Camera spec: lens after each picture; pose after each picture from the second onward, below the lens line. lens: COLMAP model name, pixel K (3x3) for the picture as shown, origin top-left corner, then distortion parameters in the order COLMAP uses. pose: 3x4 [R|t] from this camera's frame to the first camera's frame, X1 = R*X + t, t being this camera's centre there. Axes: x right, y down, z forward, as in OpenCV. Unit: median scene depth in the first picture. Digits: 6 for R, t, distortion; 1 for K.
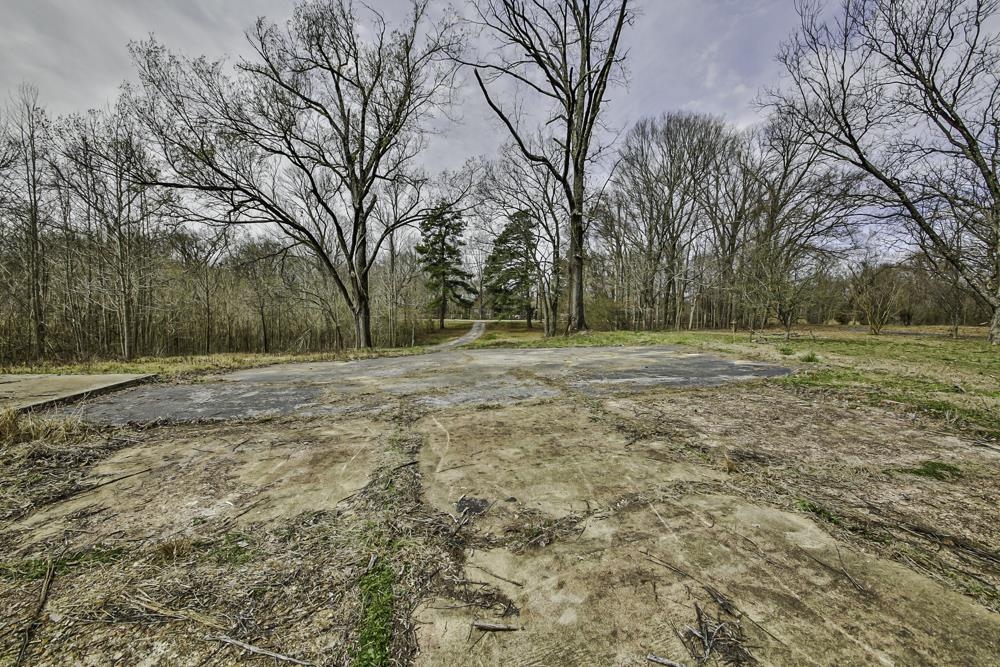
lens RADIAL K [[366.6, 0, 511.3], [0, 366.6, 328.2], [0, 0, 1]] dist [-0.000466, -0.004235]
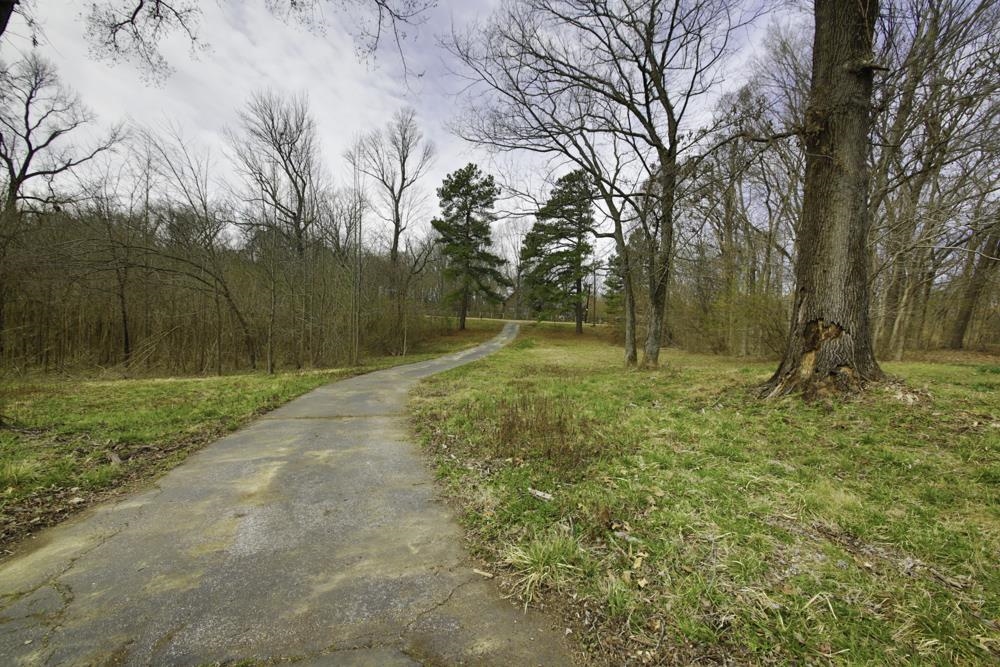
lens RADIAL K [[366.6, 0, 511.3], [0, 366.6, 328.2], [0, 0, 1]] dist [-0.000466, -0.004235]
pose [[0.993191, 0.038707, -0.109877, -0.004988], [-0.038874, 0.999244, 0.000625, -0.006650], [0.109818, 0.003651, 0.993945, 0.257151]]
